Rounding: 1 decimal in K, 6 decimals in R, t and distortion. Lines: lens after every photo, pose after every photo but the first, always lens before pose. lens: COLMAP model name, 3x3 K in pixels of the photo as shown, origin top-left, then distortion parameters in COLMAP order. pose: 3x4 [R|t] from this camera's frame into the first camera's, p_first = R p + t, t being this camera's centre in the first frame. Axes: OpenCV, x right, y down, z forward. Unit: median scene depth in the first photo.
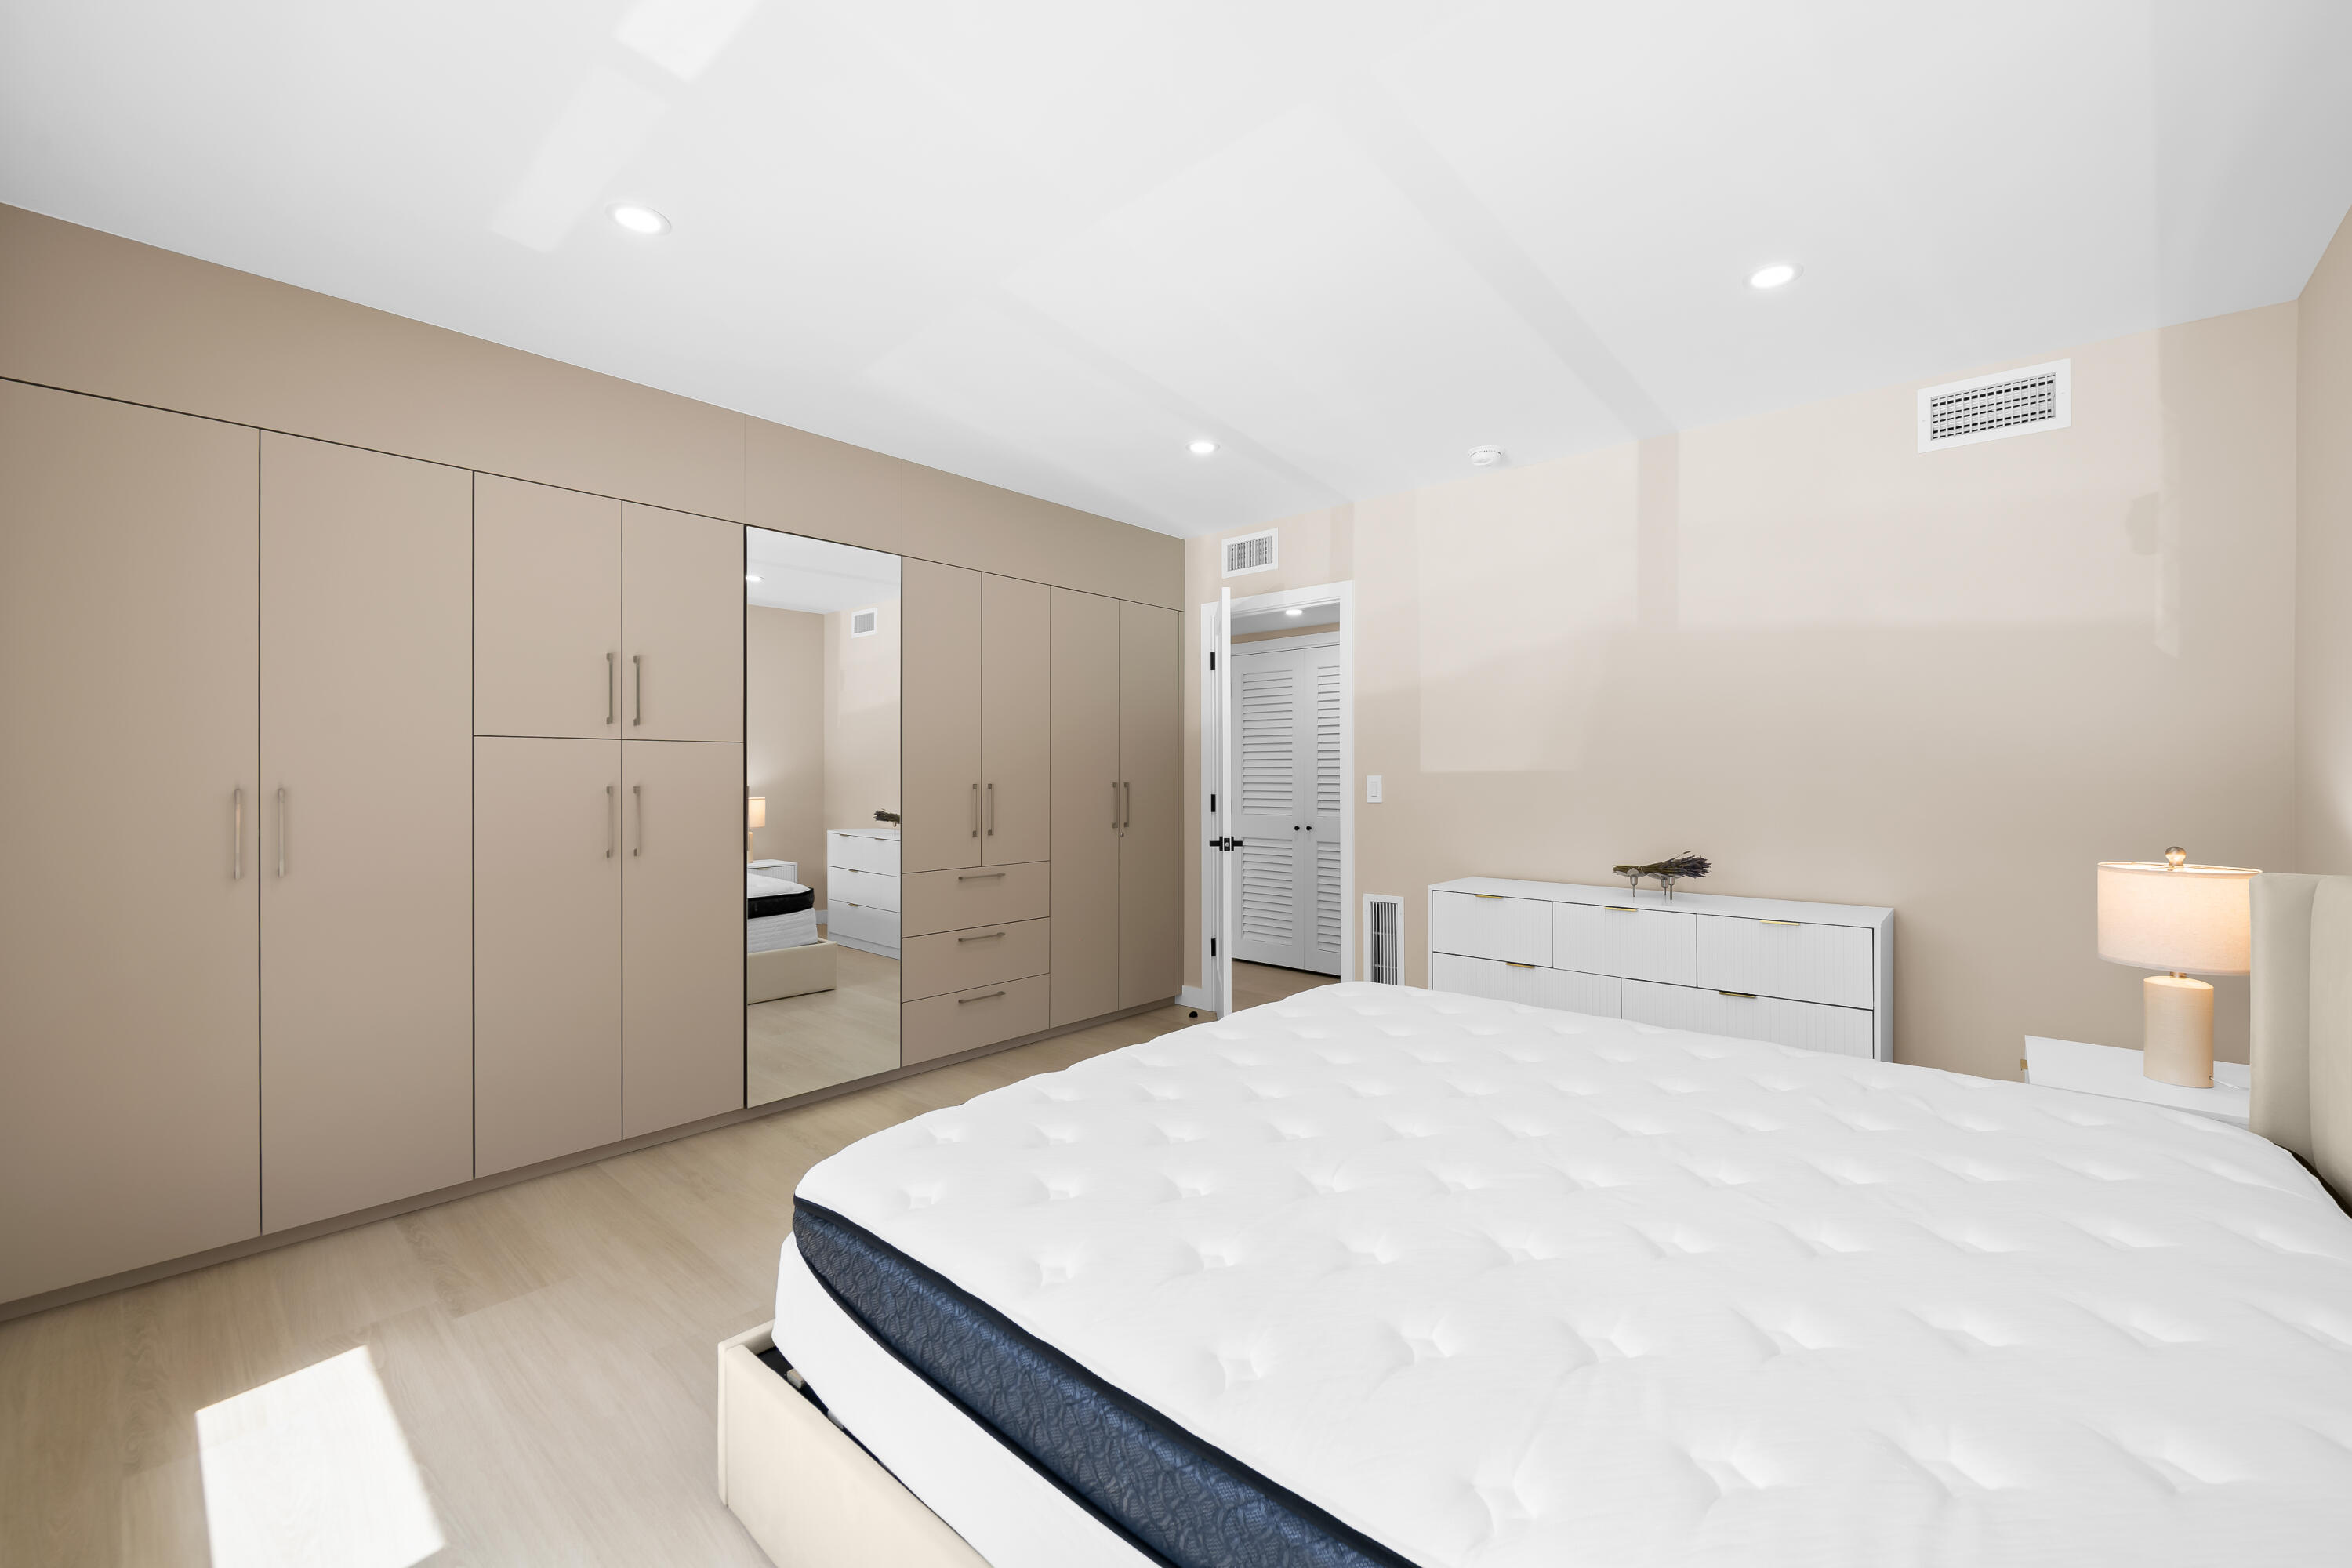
lens RADIAL K [[938.3, 0, 1192.8], [0, 938.3, 779.0], [0, 0, 1]] dist [0.001464, -0.004023]
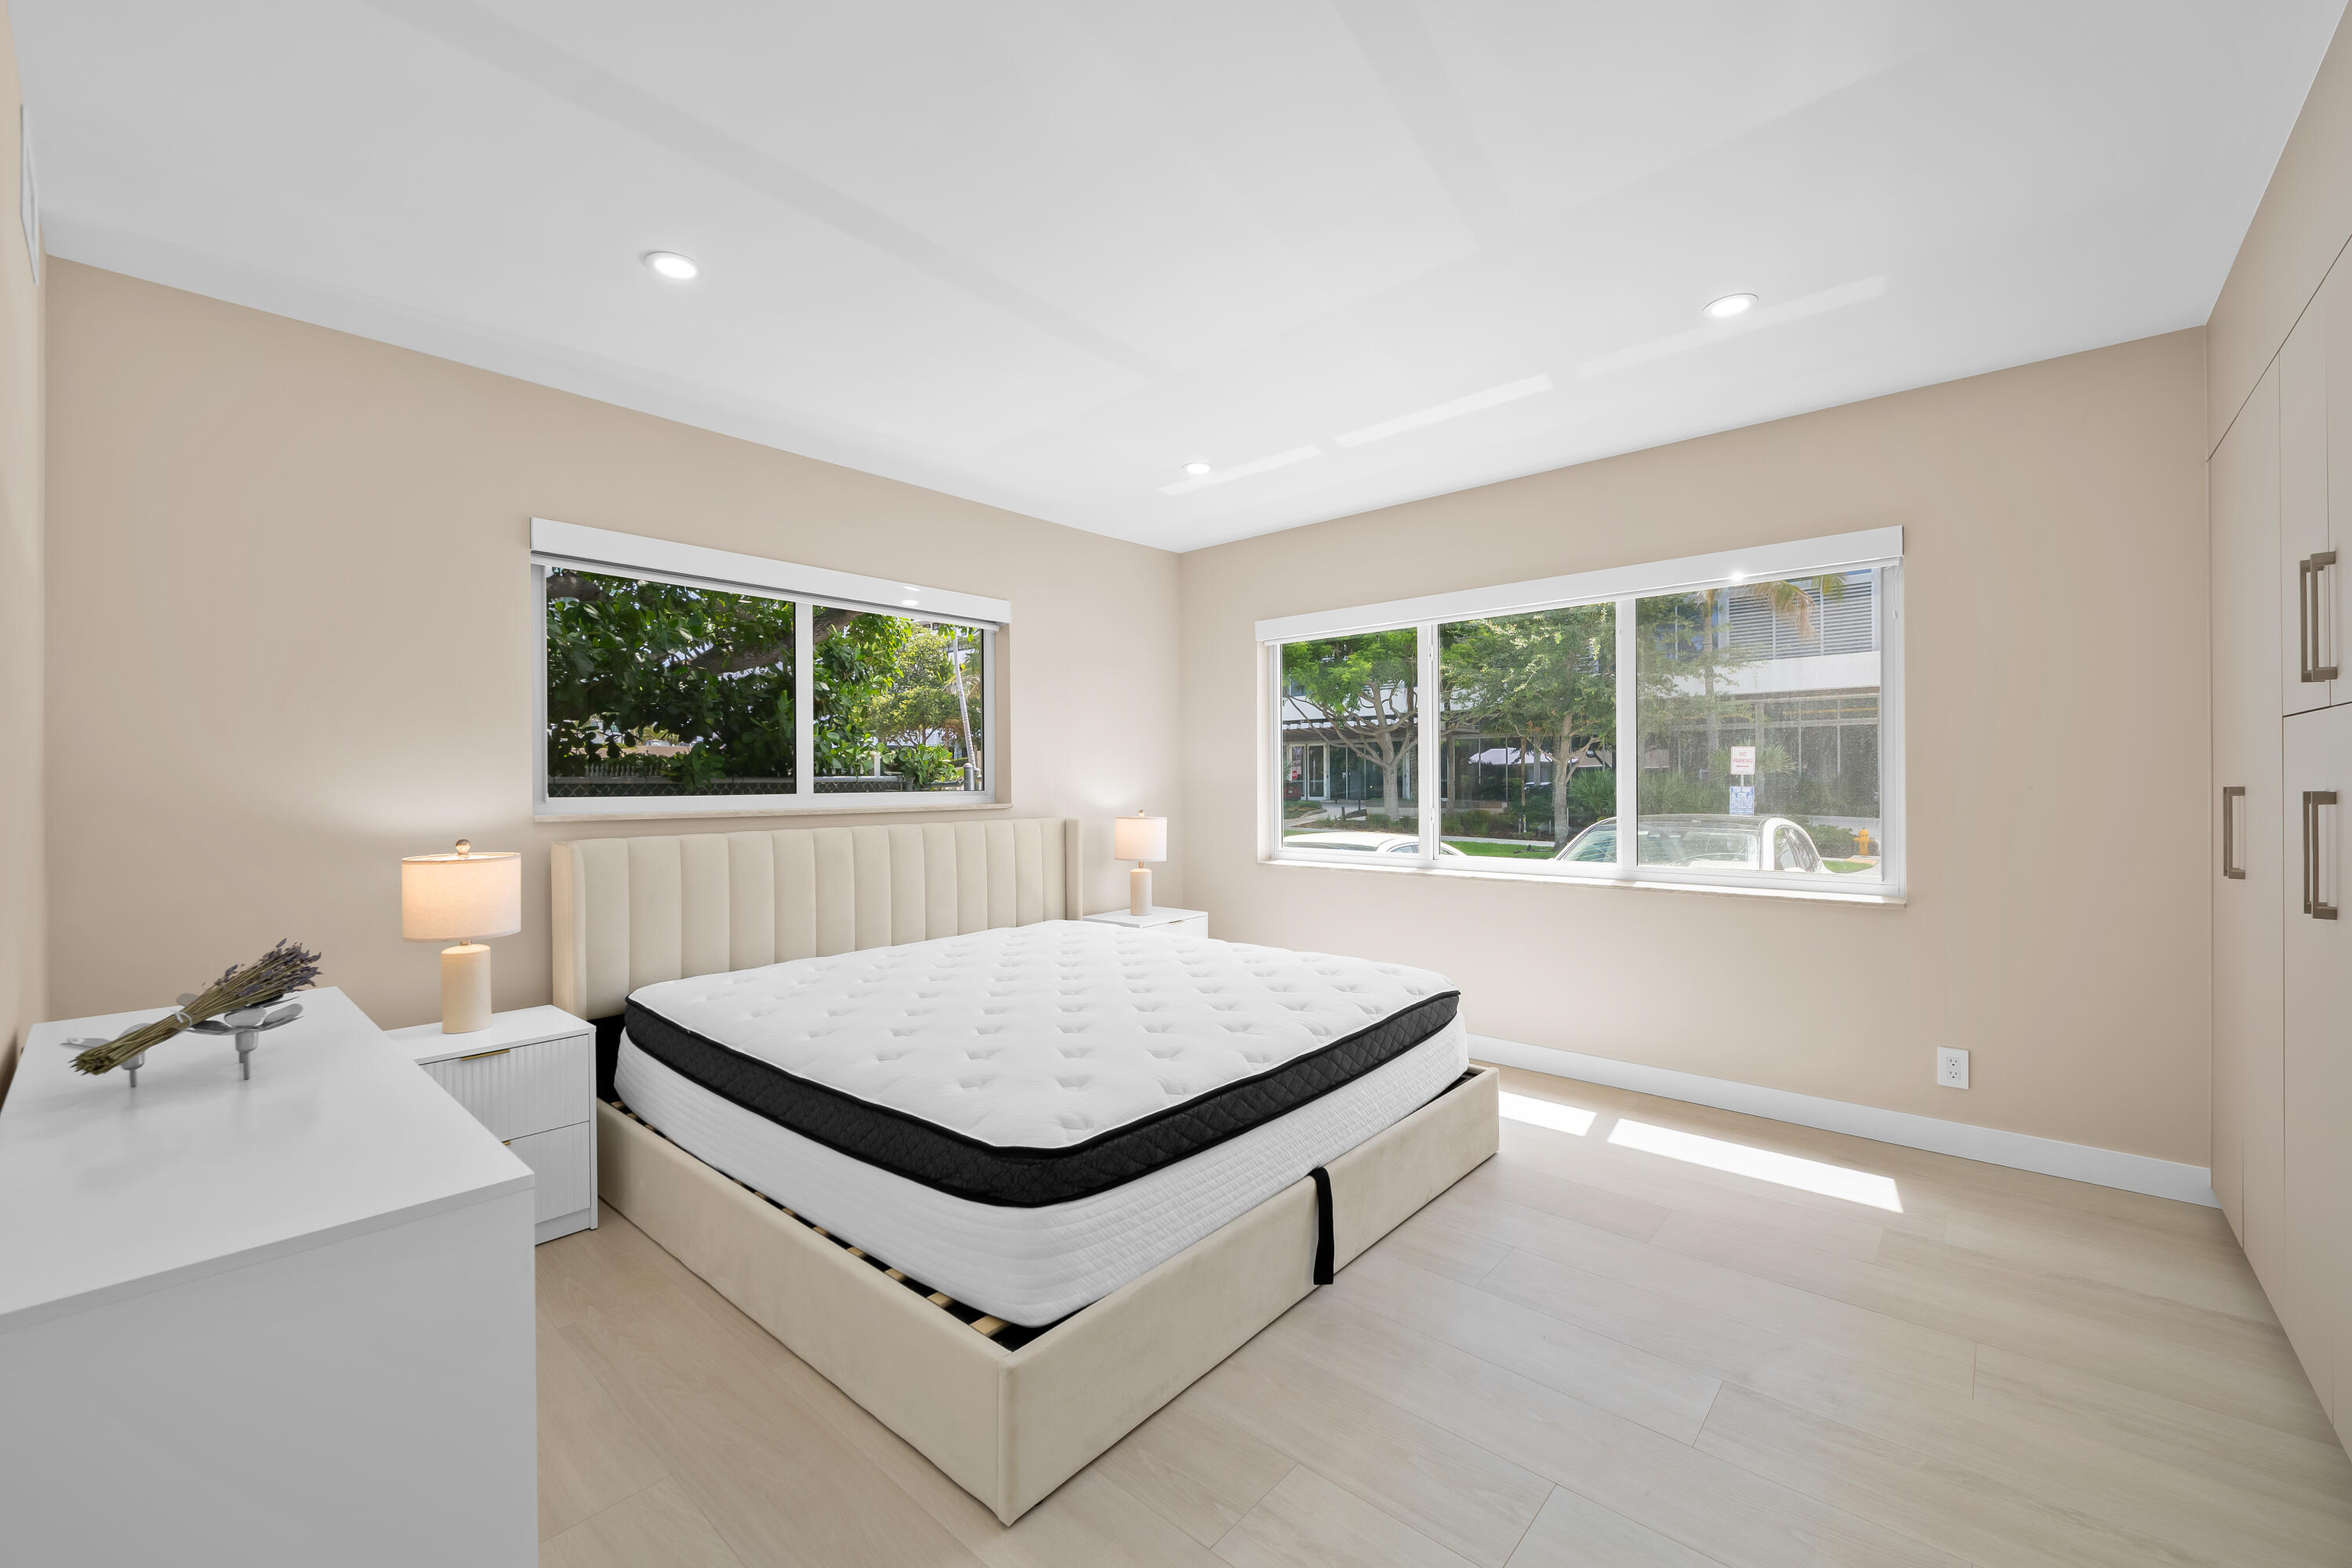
lens RADIAL K [[938.3, 0, 1192.8], [0, 938.3, 779.0], [0, 0, 1]] dist [0.001464, -0.004023]
pose [[-0.999990, 0.004448, 0.000783, 0.093826], [0.004448, 0.999990, -0.000107, -0.002536], [-0.000784, -0.000104, -1.000000, 2.216113]]
